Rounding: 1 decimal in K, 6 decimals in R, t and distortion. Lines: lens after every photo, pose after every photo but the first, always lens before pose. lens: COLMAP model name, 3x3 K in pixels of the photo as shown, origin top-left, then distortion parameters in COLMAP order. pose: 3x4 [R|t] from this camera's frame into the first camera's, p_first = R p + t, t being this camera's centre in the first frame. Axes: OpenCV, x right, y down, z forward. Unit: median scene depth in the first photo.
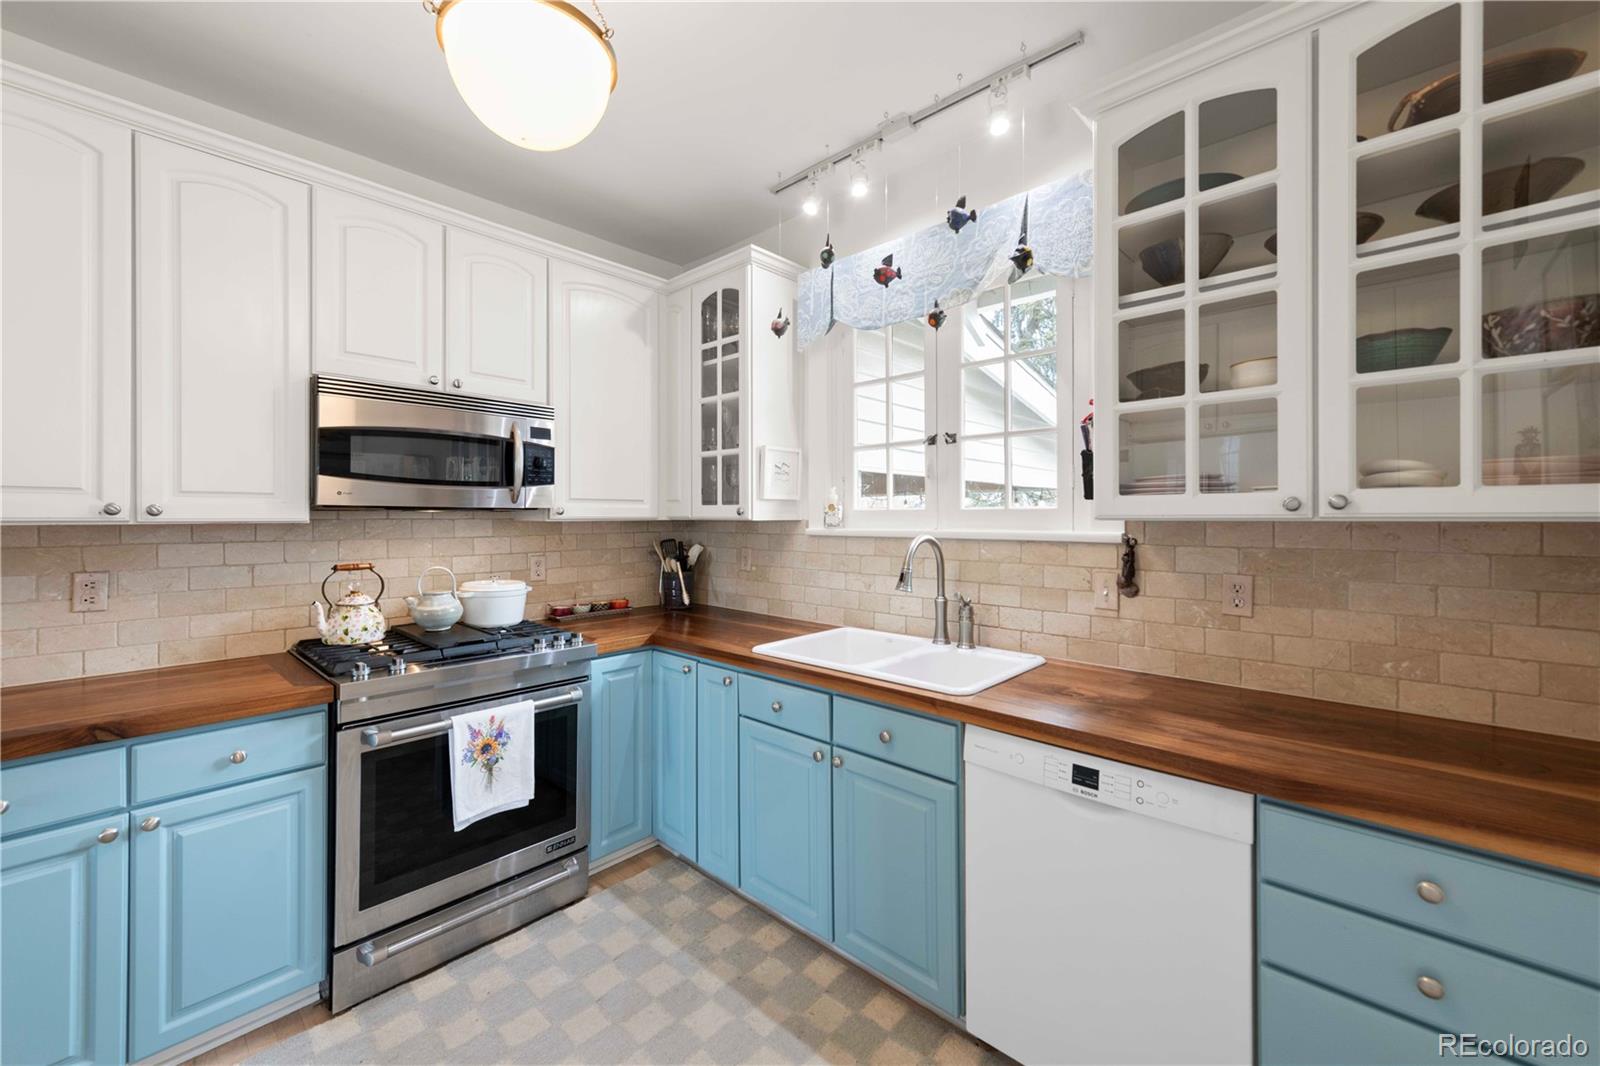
lens RADIAL K [[635.8, 0, 798.9], [0, 635.8, 516.5], [0, 0, 1]] dist [0.001449, -0.000060]
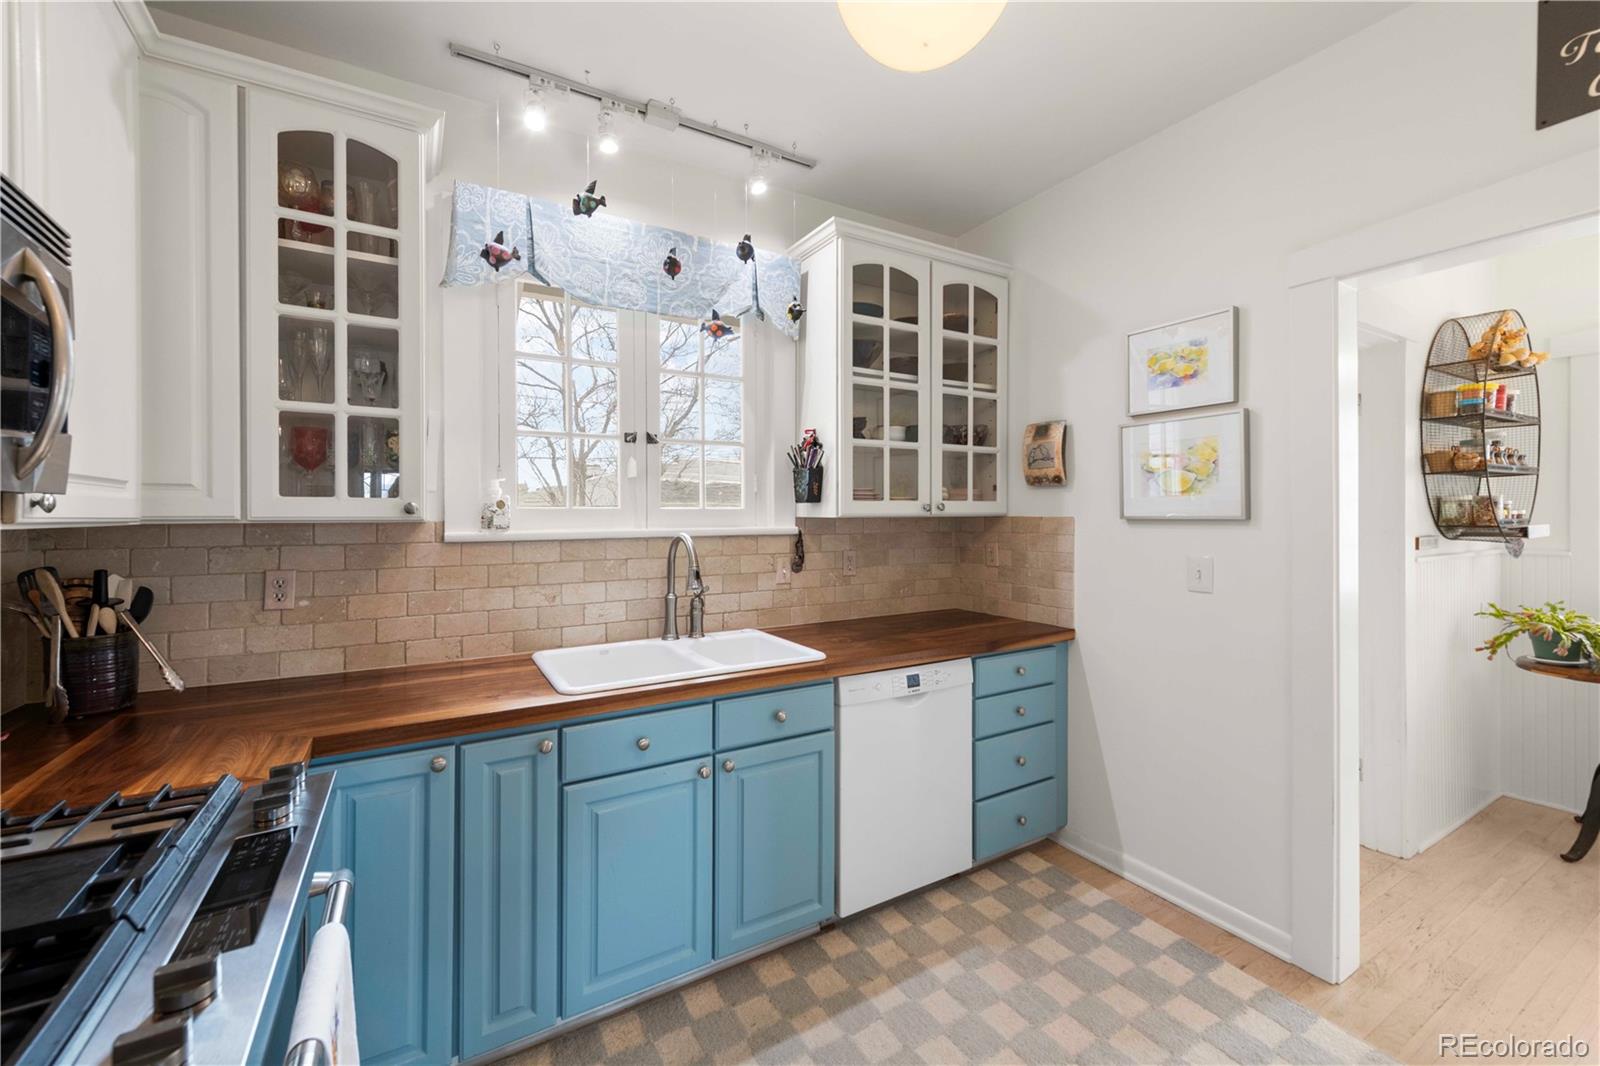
lens RADIAL K [[630.0, 0, 776.2], [0, 630.0, 523.0], [0, 0, 1]] dist [0.000241, -0.000052]
pose [[0.297463, -0.009835, 0.954683, -0.835124], [0.005743, 0.999947, 0.008512, 0.005093], [-0.954716, 0.002951, 0.297504, 0.641896]]
